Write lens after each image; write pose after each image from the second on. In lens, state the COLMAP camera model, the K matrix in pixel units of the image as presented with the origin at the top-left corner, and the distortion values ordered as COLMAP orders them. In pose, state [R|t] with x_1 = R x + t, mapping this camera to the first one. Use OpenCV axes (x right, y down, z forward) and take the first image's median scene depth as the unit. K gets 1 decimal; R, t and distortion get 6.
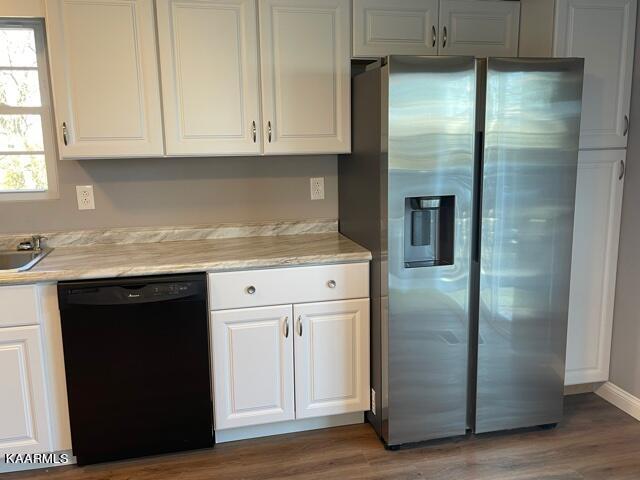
lens RADIAL K [[564.8, 0, 320.3], [0, 564.8, 240.6], [0, 0, 1]] dist [0.064113, -0.084704]
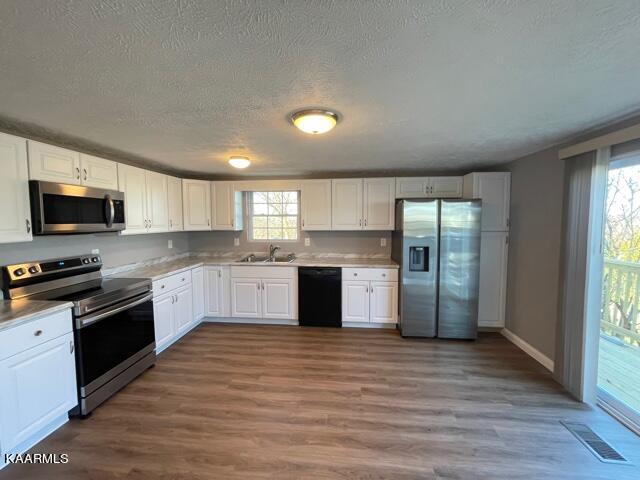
lens RADIAL K [[259.2, 0, 319.6], [0, 259.2, 235.2], [0, 0, 1]] dist [0.003710, -0.000046]
pose [[0.942671, 0.031407, -0.332242, 0.140368], [-0.068119, 0.992710, -0.099433, 0.026831], [0.326697, 0.116364, 0.937938, -0.362614]]
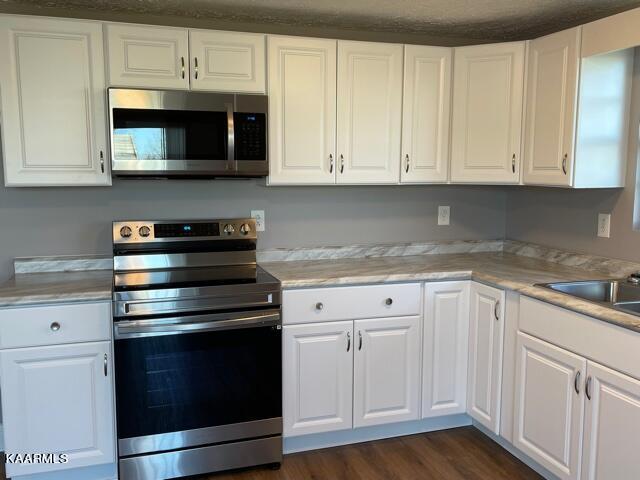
lens RADIAL K [[612.9, 0, 320.1], [0, 612.9, 242.5], [0, 0, 1]] dist [0.039767, 0.000000]
pose [[0.070544, 0.140368, -0.987583, 0.263645], [-0.176009, 0.976267, 0.126187, -0.076711], [0.981858, 0.164921, 0.093576, 0.321138]]
